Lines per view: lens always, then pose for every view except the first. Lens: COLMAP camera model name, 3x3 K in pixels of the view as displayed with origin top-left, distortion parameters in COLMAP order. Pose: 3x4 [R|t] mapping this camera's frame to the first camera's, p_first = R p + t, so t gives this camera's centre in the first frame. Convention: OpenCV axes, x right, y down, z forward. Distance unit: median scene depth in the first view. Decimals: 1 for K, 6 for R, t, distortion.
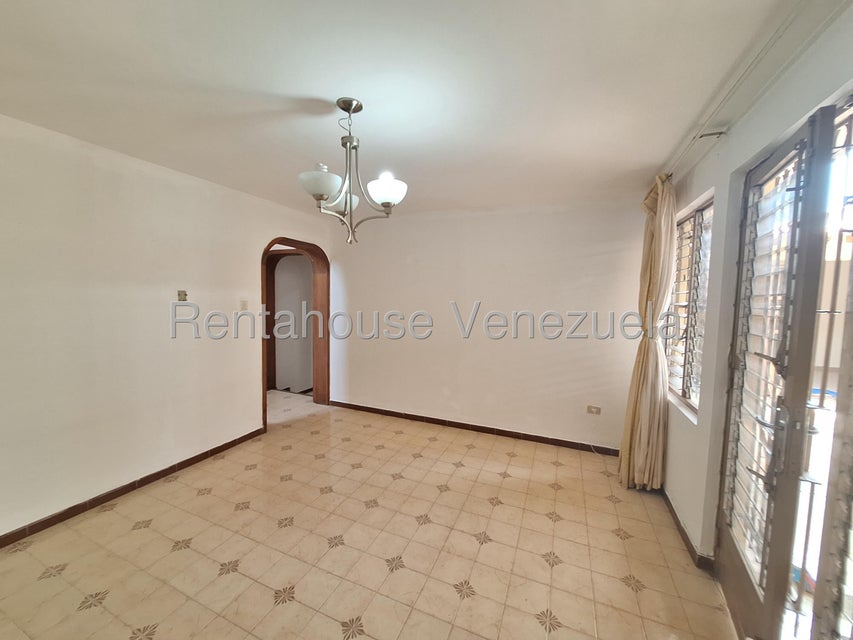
lens RADIAL K [[335.6, 0, 425.5], [0, 335.6, 320.6], [0, 0, 1]] dist [0.001065, 0.000013]
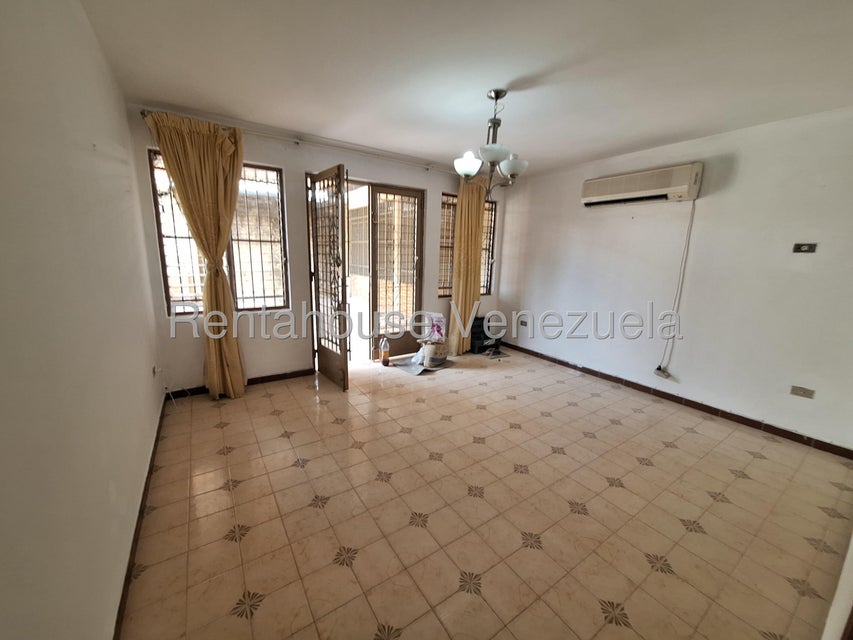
lens RADIAL K [[335.6, 0, 425.2], [0, 335.6, 318.3], [0, 0, 1]] dist [0.001065, 0.000013]
pose [[-0.837648, -0.143466, 0.527033, -0.565210], [-0.002448, 0.965866, 0.259031, -0.077660], [-0.546206, 0.215687, -0.809406, 1.656107]]
